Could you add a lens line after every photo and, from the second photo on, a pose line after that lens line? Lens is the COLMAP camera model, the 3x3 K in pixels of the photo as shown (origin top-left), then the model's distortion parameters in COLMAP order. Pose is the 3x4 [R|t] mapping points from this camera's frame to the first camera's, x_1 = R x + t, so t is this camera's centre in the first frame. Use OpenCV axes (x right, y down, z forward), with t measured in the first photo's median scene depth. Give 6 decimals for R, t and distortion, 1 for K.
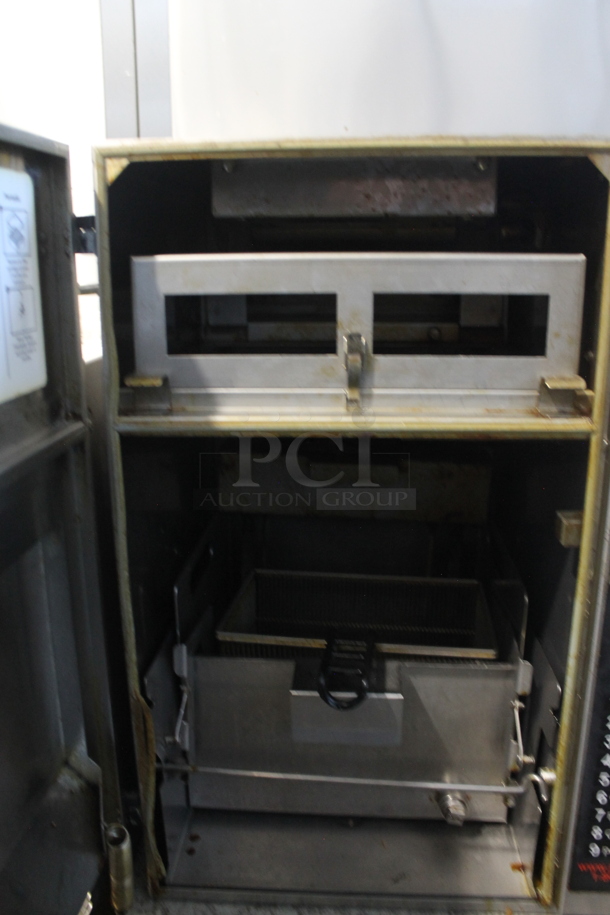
lens RADIAL K [[772.4, 0, 305.0], [0, 772.4, 457.5], [0, 0, 1]] dist [-0.171587, 0.144681]
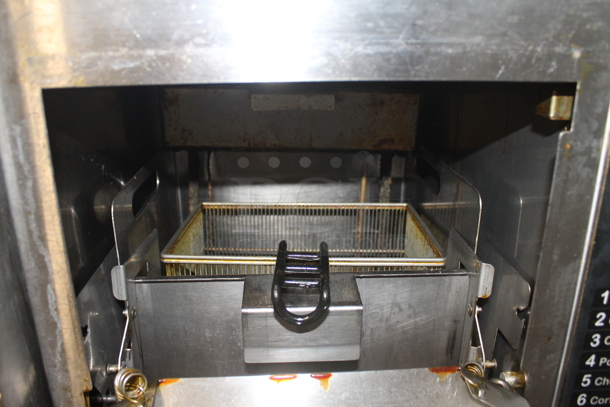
lens RADIAL K [[515.0, 0, 305.0], [0, 515.0, 203.5], [0, 0, 1]] dist [-0.171587, 0.144681]
pose [[0.991676, -0.037970, 0.123029, -0.013959], [0.027944, 0.996223, 0.082214, 0.131380], [-0.125686, -0.078092, 0.988992, 0.390775]]
